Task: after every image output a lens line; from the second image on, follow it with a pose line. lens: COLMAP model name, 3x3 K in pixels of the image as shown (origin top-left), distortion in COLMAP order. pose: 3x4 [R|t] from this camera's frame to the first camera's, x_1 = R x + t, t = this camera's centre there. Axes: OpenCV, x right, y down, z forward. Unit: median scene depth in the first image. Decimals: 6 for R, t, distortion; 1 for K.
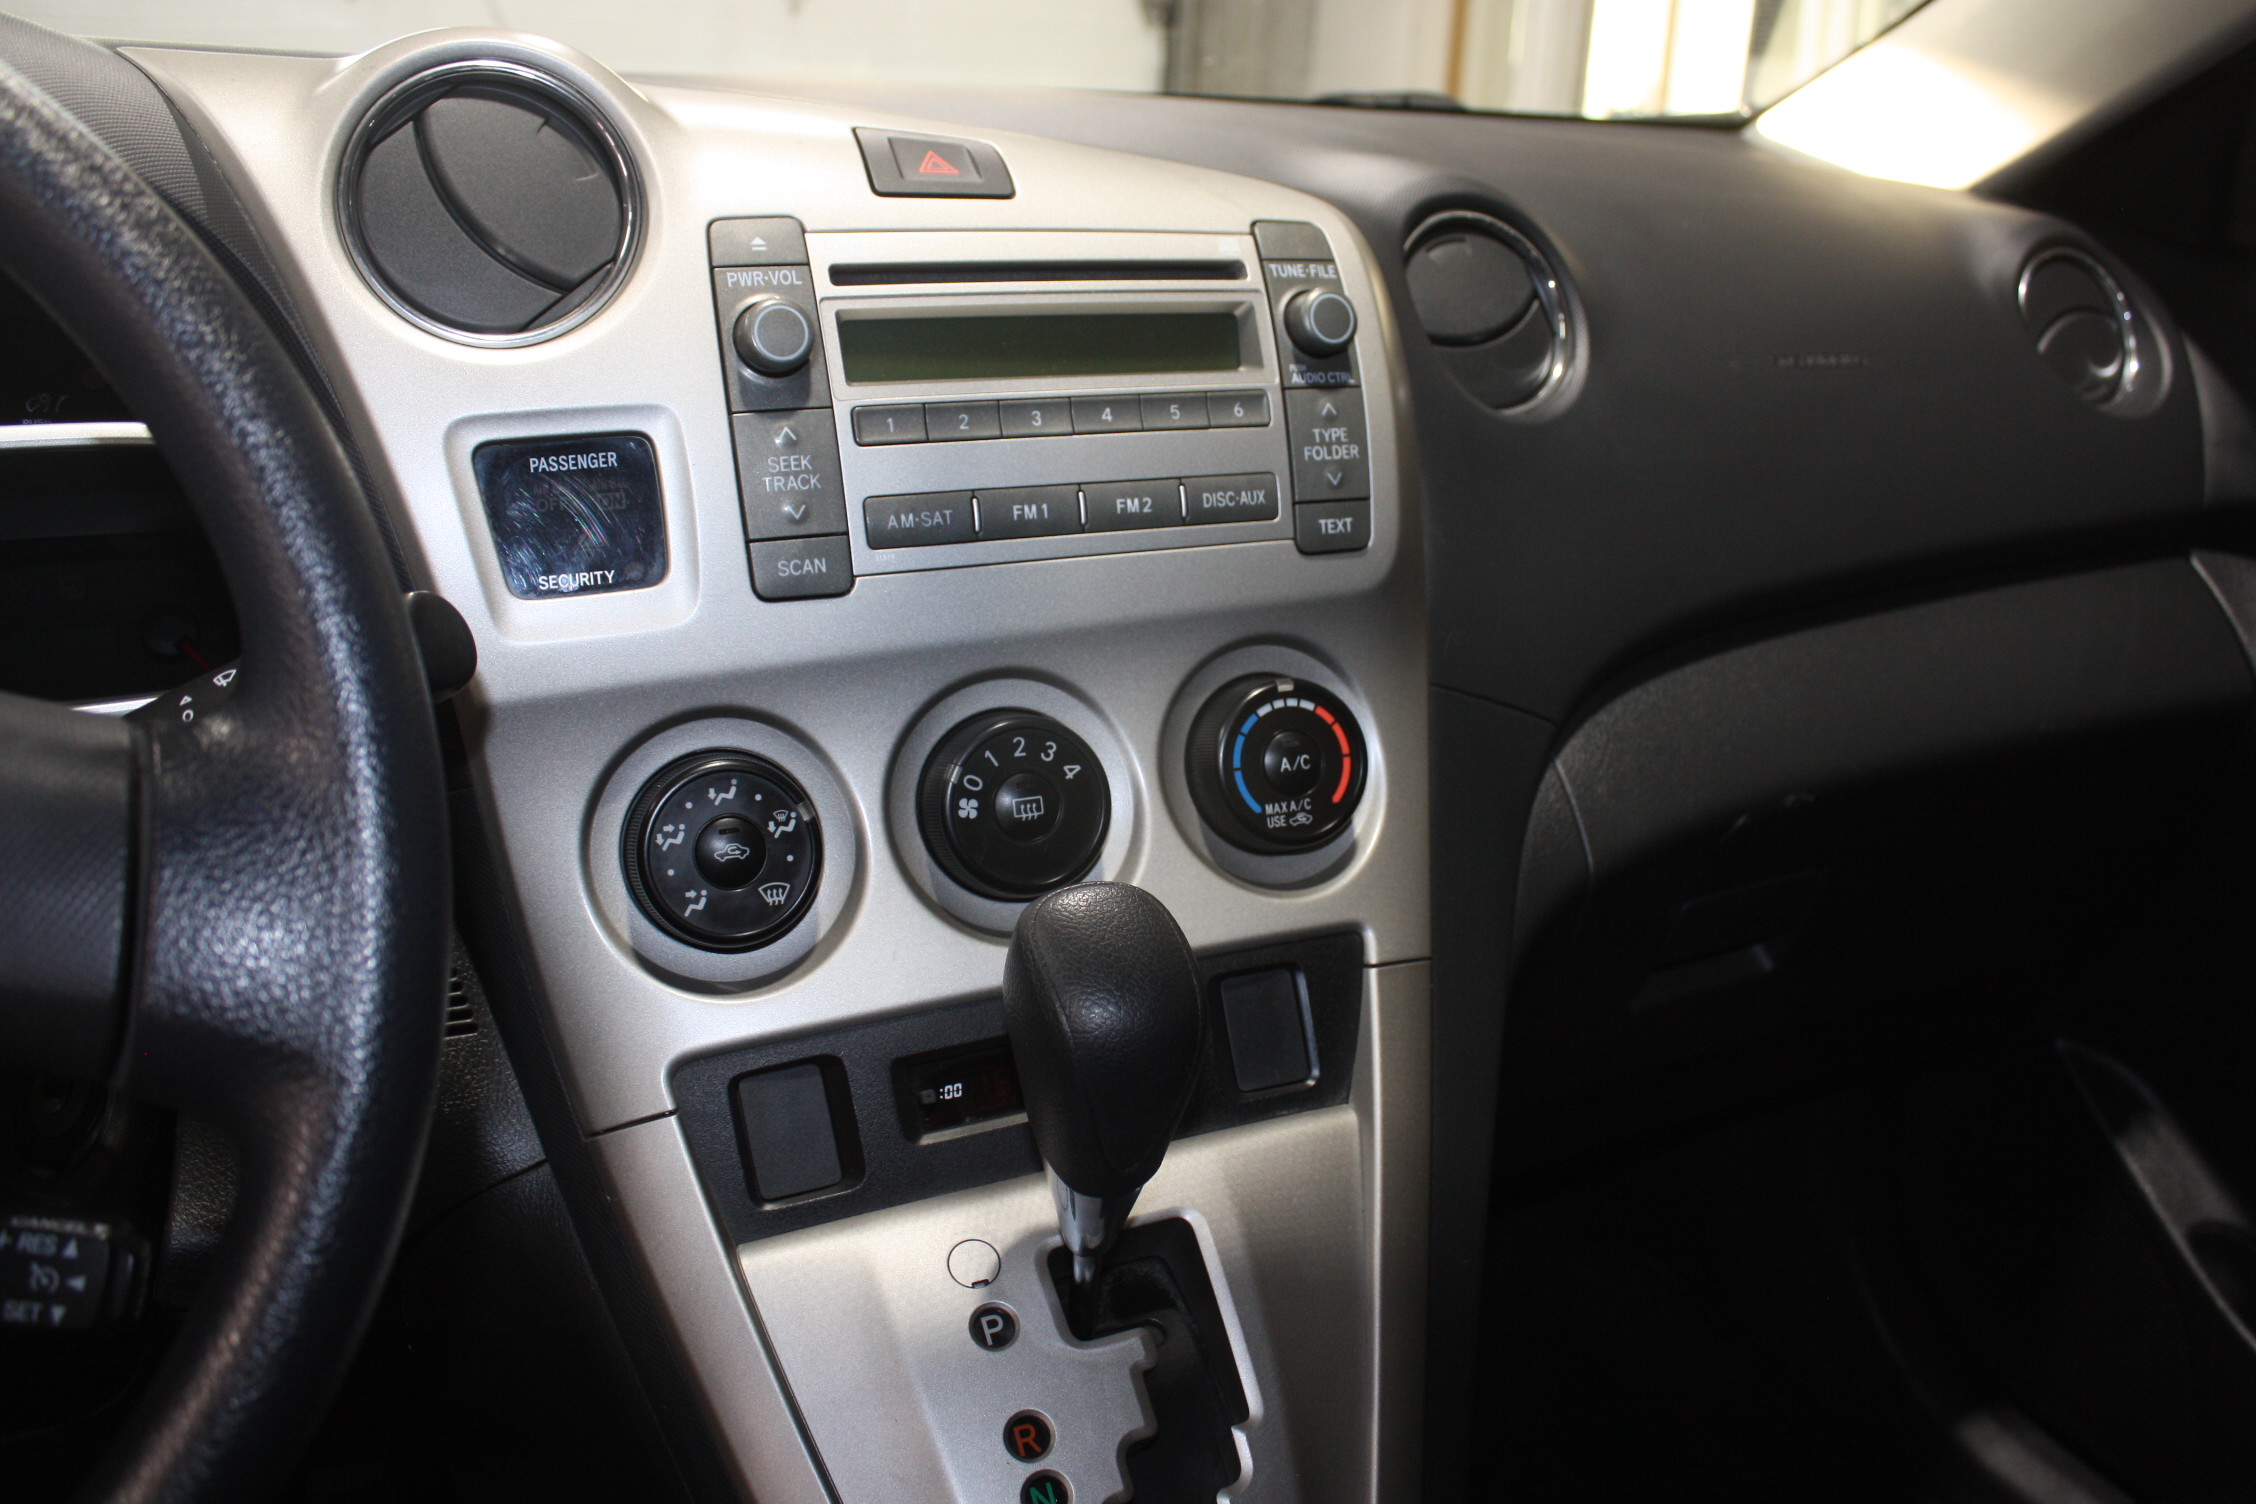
lens RADIAL K [[2016.4, 0, 1129.2], [0, 2016.4, 753.0], [0, 0, 1]] dist [-0.137691, 0.032138]
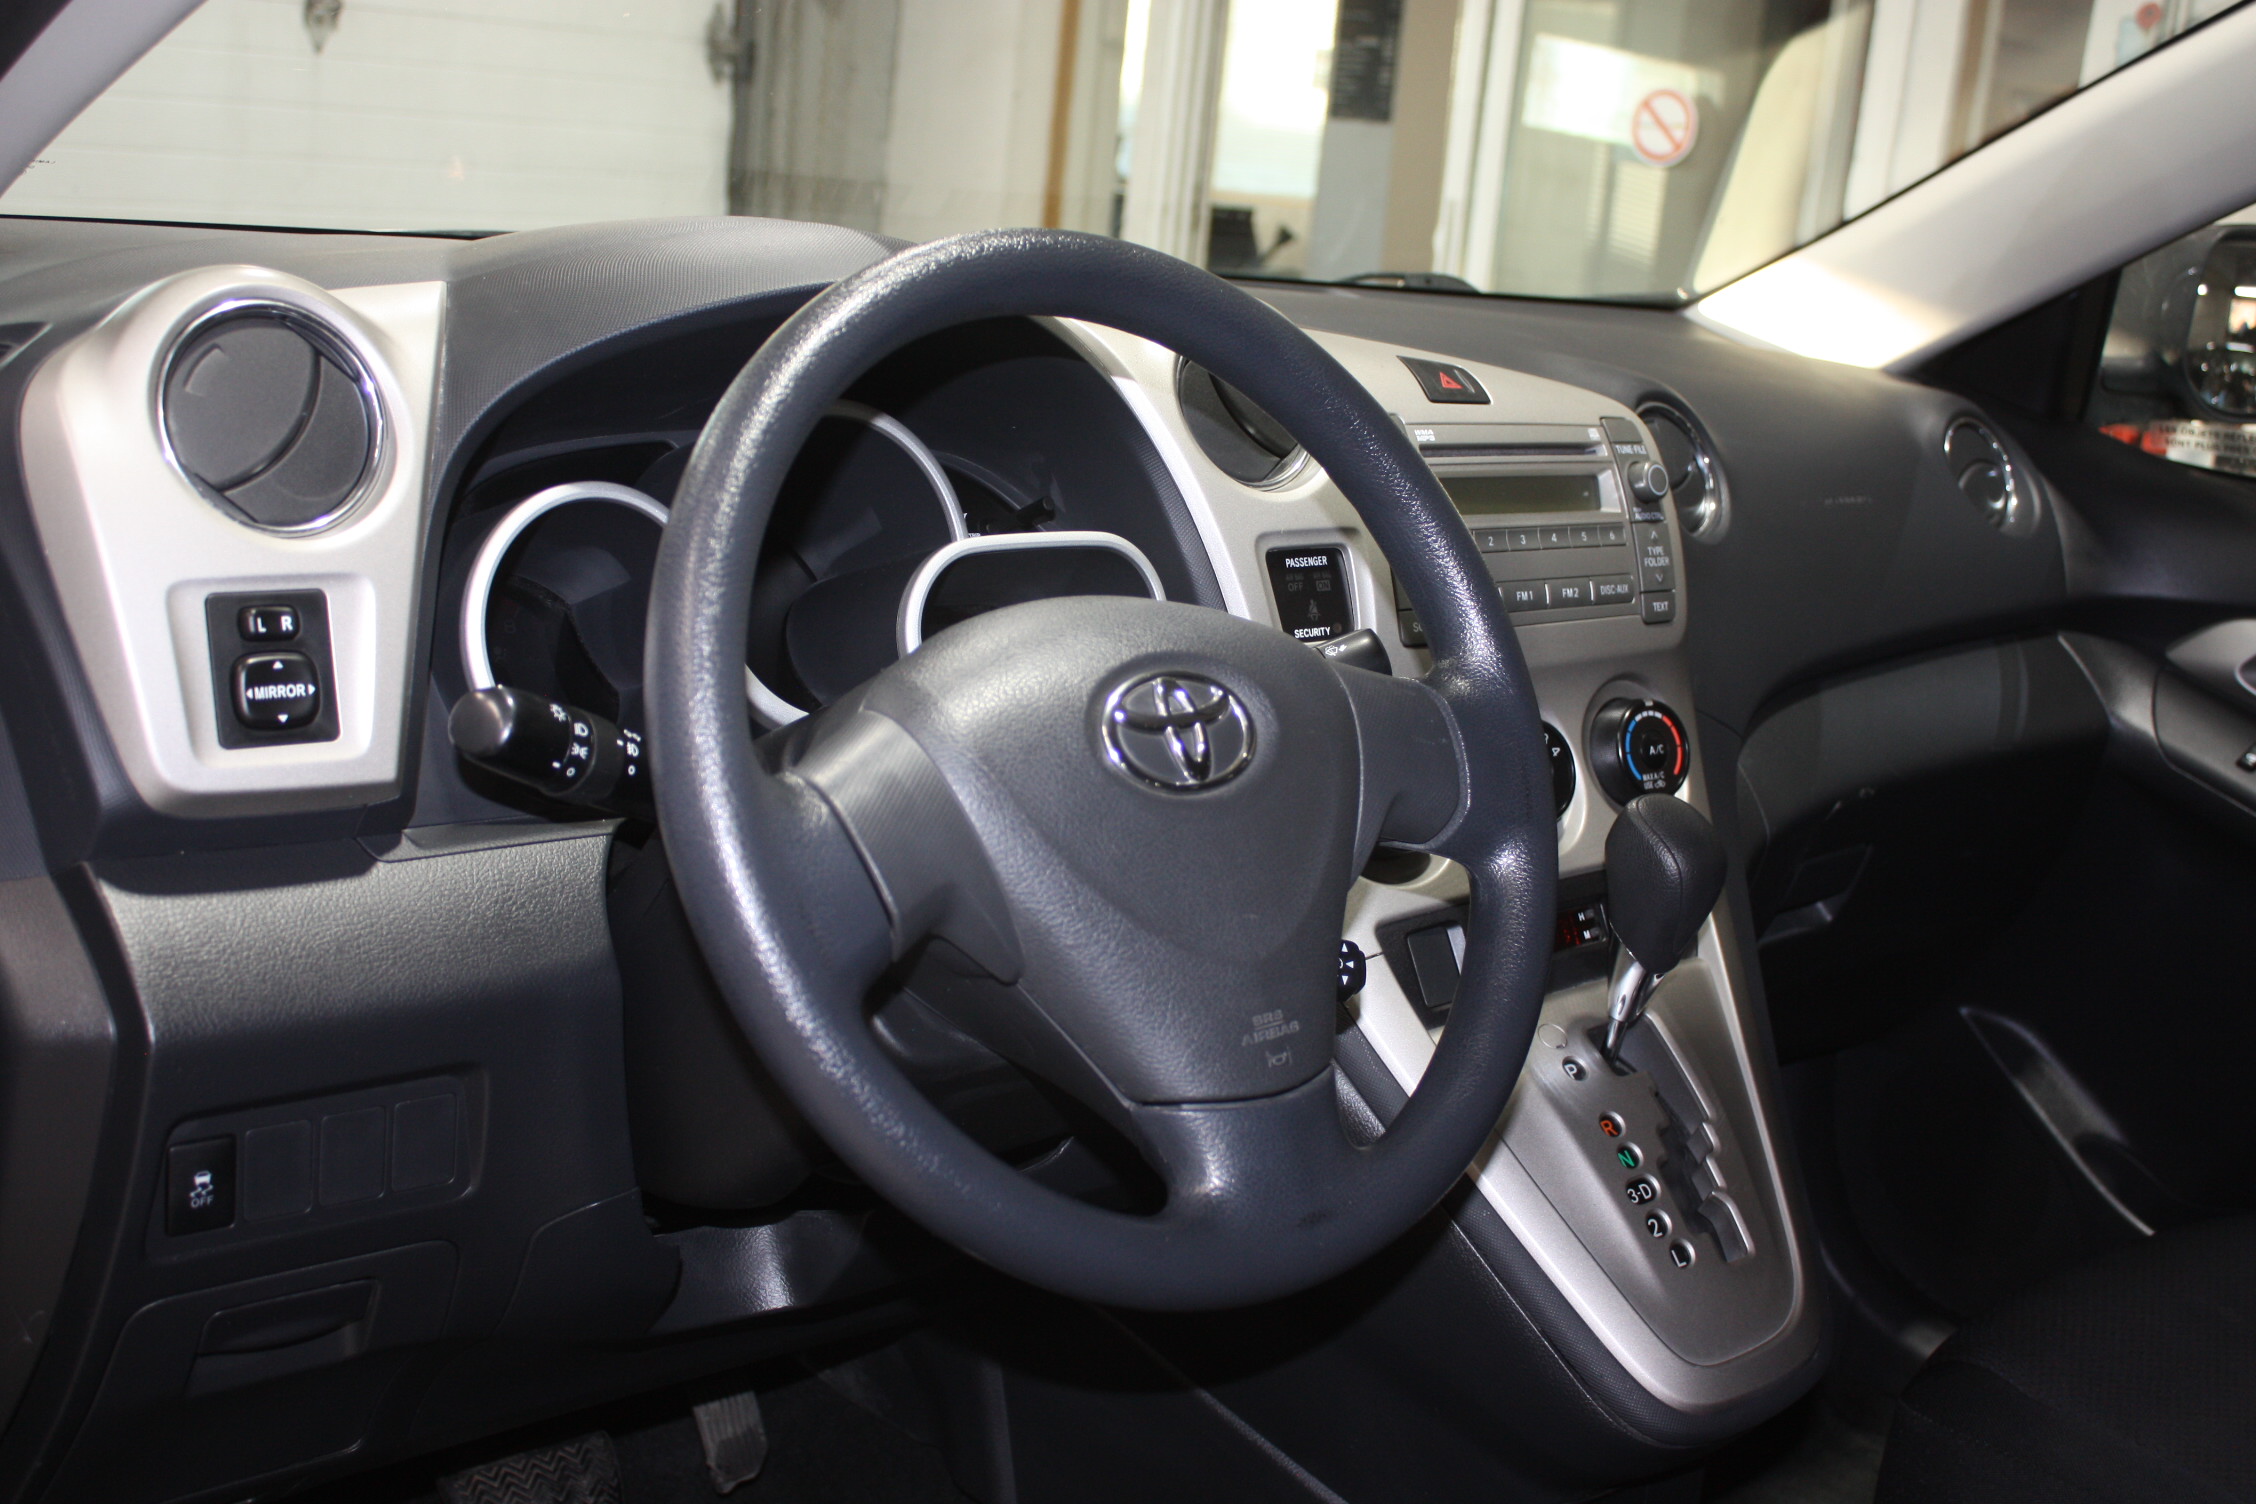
lens RADIAL K [[2527.3, 0, 1129.2], [0, 2527.3, 761.1], [0, 0, 1]] dist [-0.106180, 0.000000]
pose [[0.969341, -0.013418, 0.245352, -0.813940], [0.031751, 0.996977, -0.070920, 0.141926], [-0.243658, 0.076536, 0.966837, -0.850730]]
